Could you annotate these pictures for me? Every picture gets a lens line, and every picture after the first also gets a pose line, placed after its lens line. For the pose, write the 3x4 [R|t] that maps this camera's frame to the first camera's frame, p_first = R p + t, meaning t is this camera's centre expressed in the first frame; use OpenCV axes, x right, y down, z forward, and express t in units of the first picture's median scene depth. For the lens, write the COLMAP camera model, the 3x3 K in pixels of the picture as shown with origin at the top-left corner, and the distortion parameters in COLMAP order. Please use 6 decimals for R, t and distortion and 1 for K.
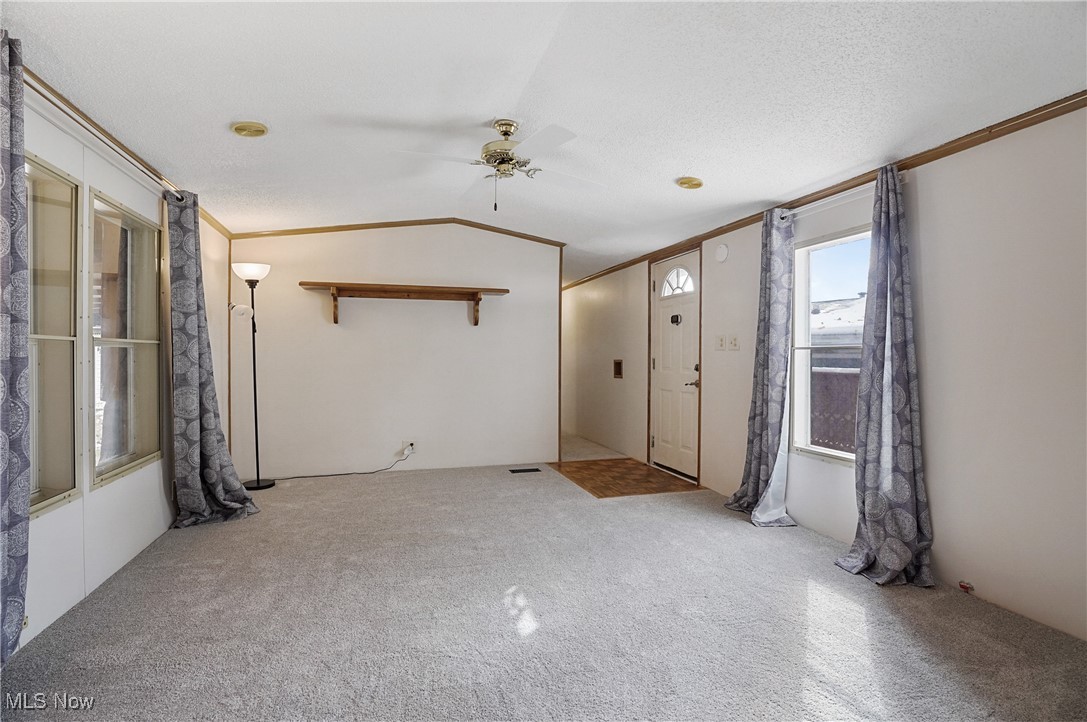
lens RADIAL K [[494.5, 0, 543.8], [0, 494.5, 387.2], [0, 0, 1]] dist [-0.055019, 0.022599]
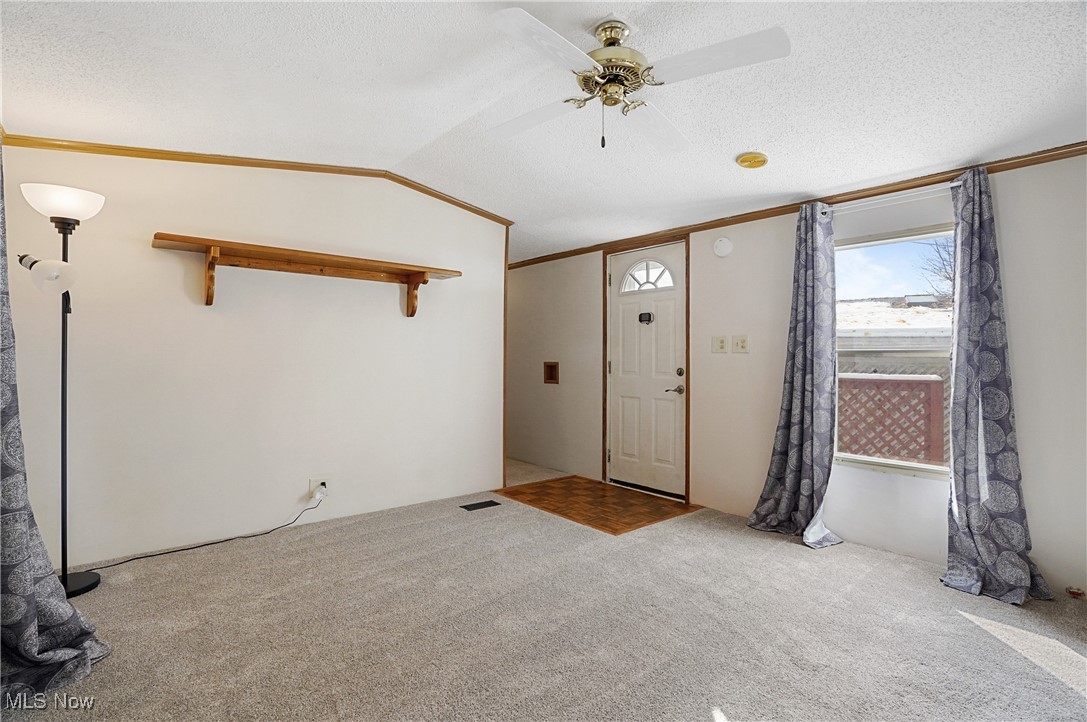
lens RADIAL K [[510.5, 0, 557.3], [0, 510.5, 368.6], [0, 0, 1]] dist [-0.061239, 0.026349]
pose [[0.922697, -0.001691, 0.385523, -0.297869], [0.017486, 0.999145, -0.037468, -0.017171], [-0.385130, 0.041313, 0.921937, 0.266619]]
